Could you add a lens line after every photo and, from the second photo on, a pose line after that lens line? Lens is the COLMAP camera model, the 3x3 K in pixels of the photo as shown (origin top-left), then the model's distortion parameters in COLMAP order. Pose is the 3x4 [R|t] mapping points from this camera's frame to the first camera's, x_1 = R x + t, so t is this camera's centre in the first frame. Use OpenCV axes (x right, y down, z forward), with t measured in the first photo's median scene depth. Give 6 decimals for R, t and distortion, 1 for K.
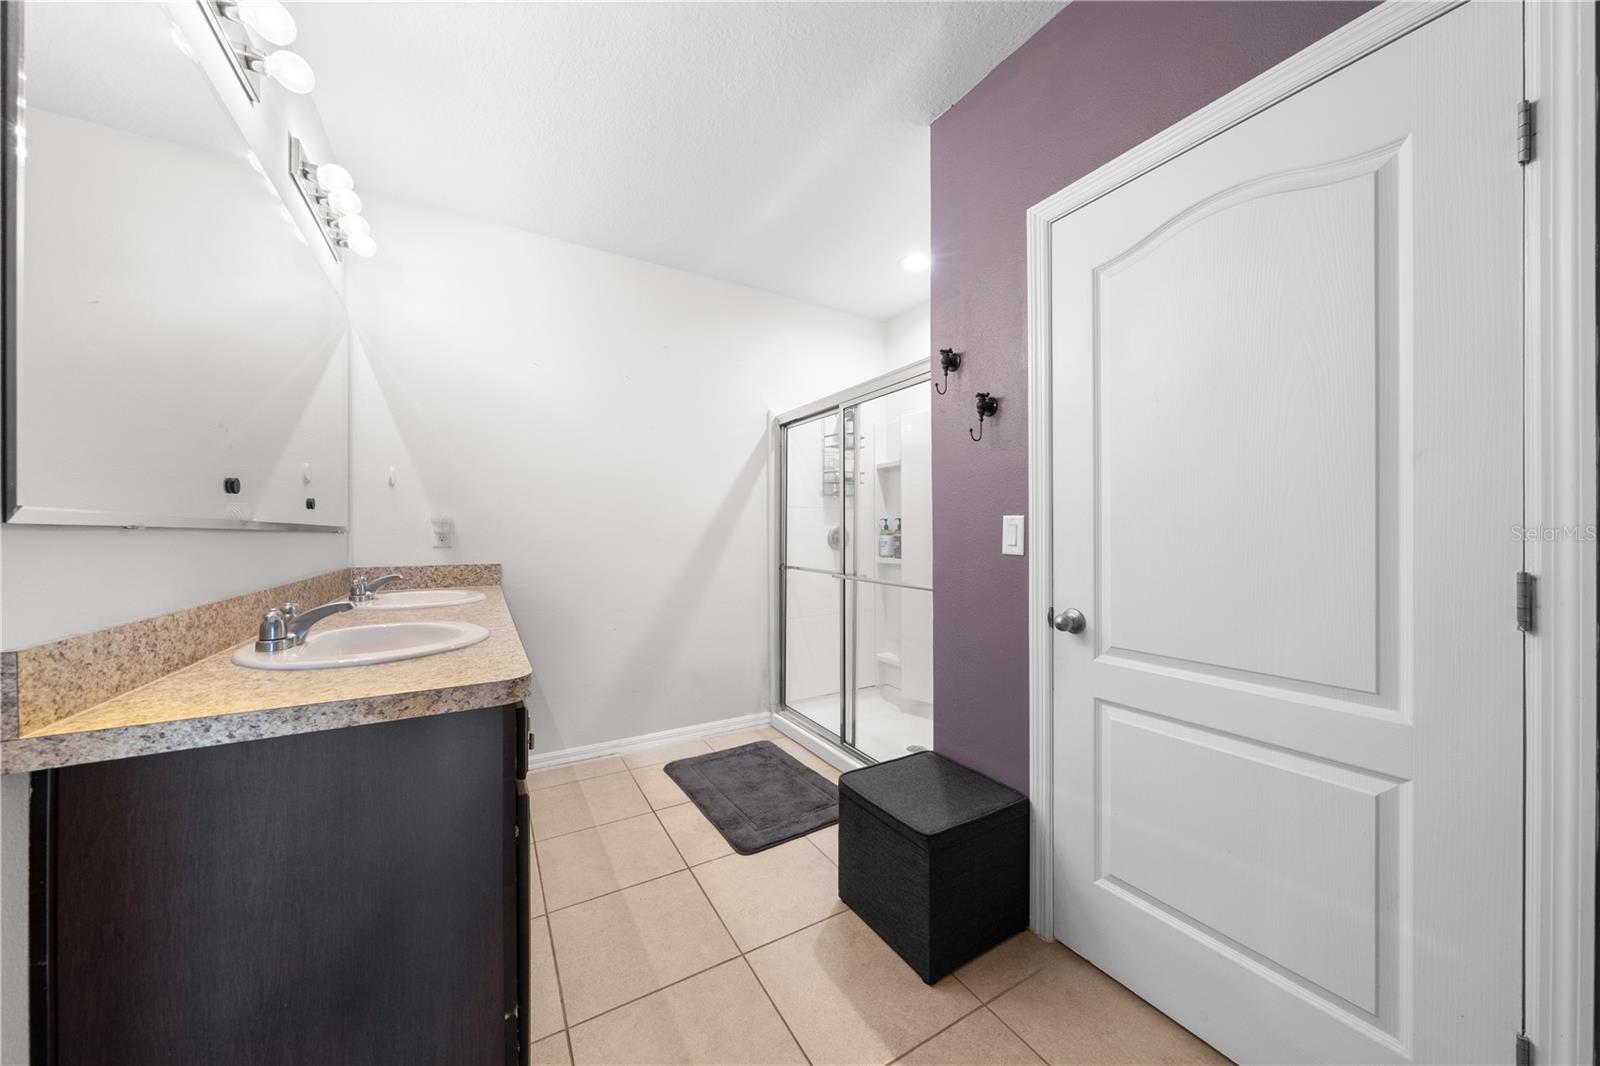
lens RADIAL K [[541.3, 0, 804.3], [0, 541.3, 528.3], [0, 0, 1]] dist [-0.000800, 0.000120]
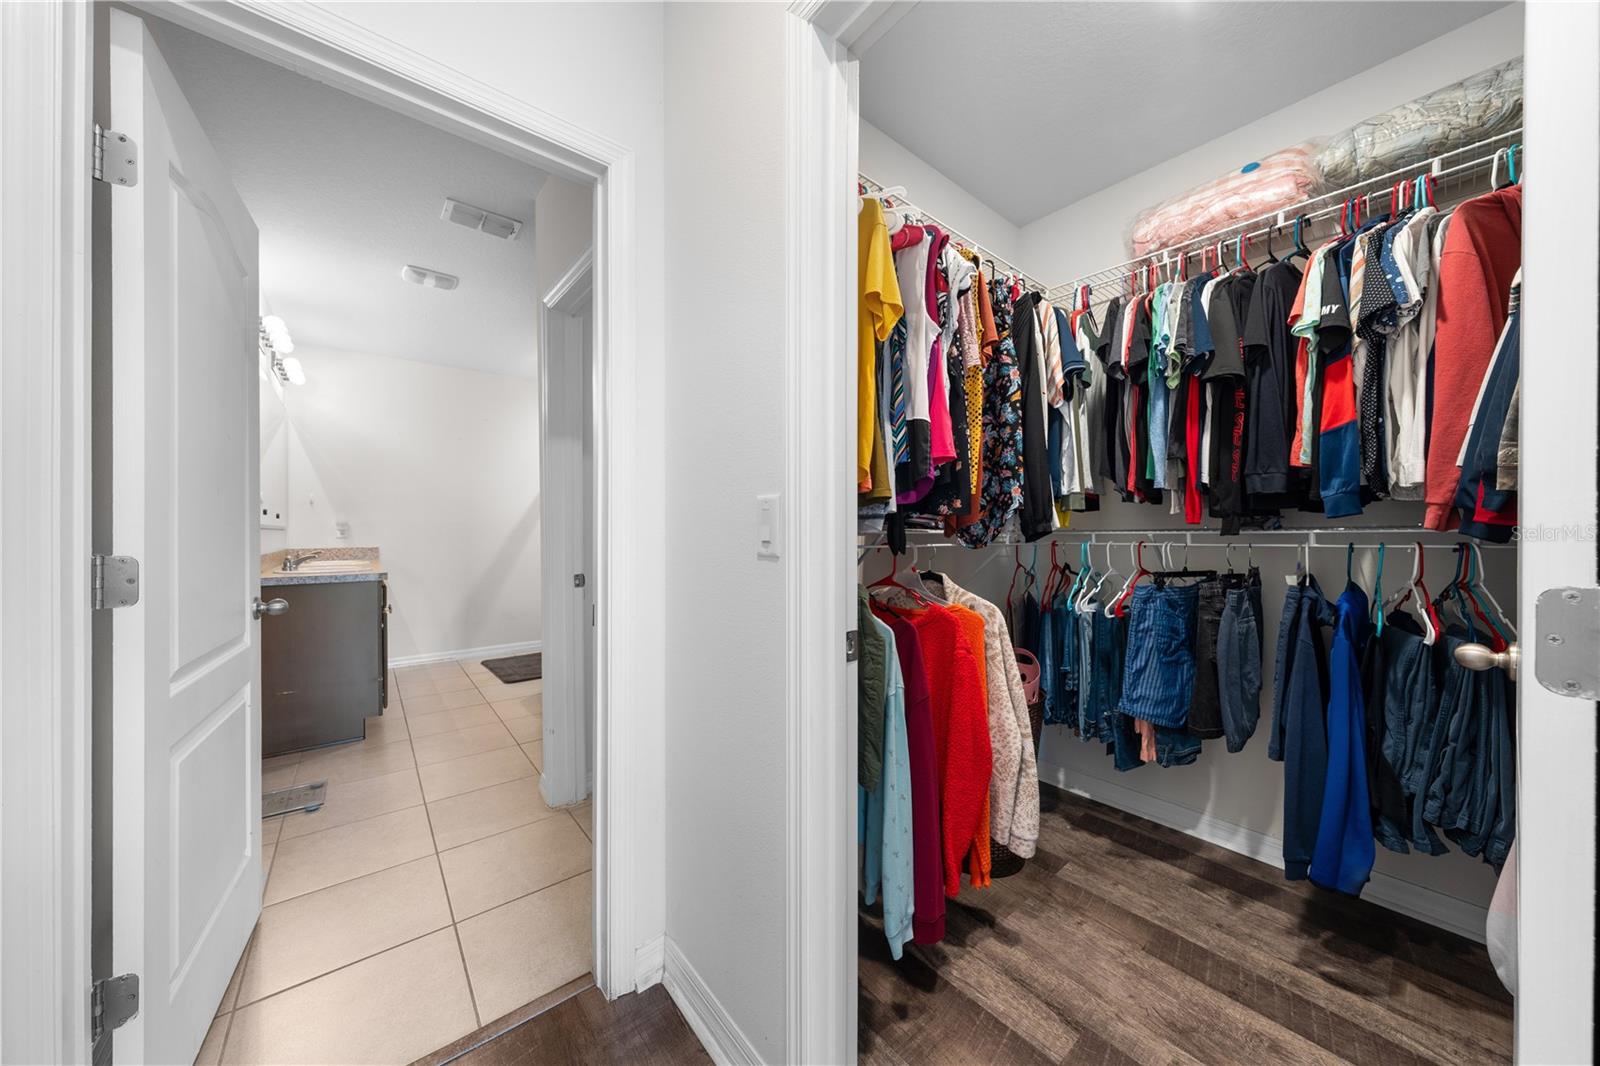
lens RADIAL K [[533.6, 0, 801.1], [0, 533.6, 527.8], [0, 0, 1]] dist [-0.006727, -0.000039]
pose [[0.987914, -0.002941, 0.154978, 0.657178], [0.002131, 0.999983, 0.005390, -0.005671], [-0.154991, -0.004995, 0.987903, -1.142569]]
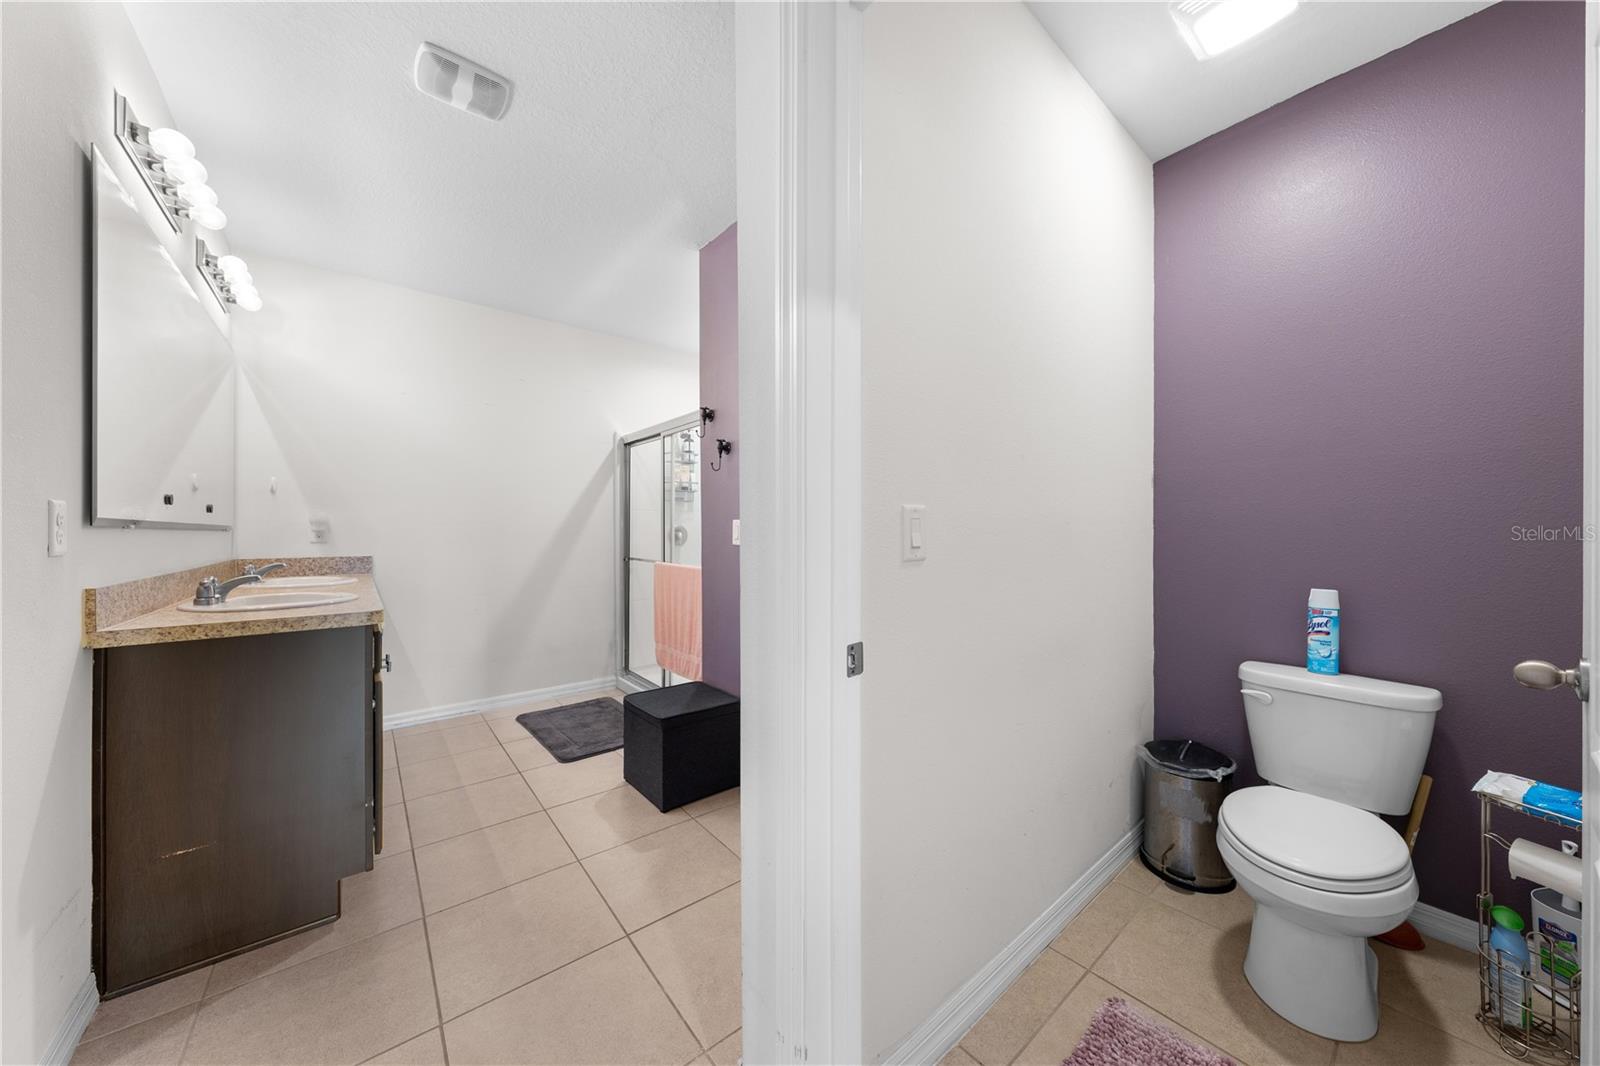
lens RADIAL K [[536.9, 0, 799.7], [0, 536.9, 525.5], [0, 0, 1]] dist [0.001794, 0.000207]
pose [[0.988784, 0.001853, 0.149342, 0.266449], [-0.001524, 0.999996, -0.002313, -0.002955], [-0.149345, 0.002059, 0.988783, -0.433440]]
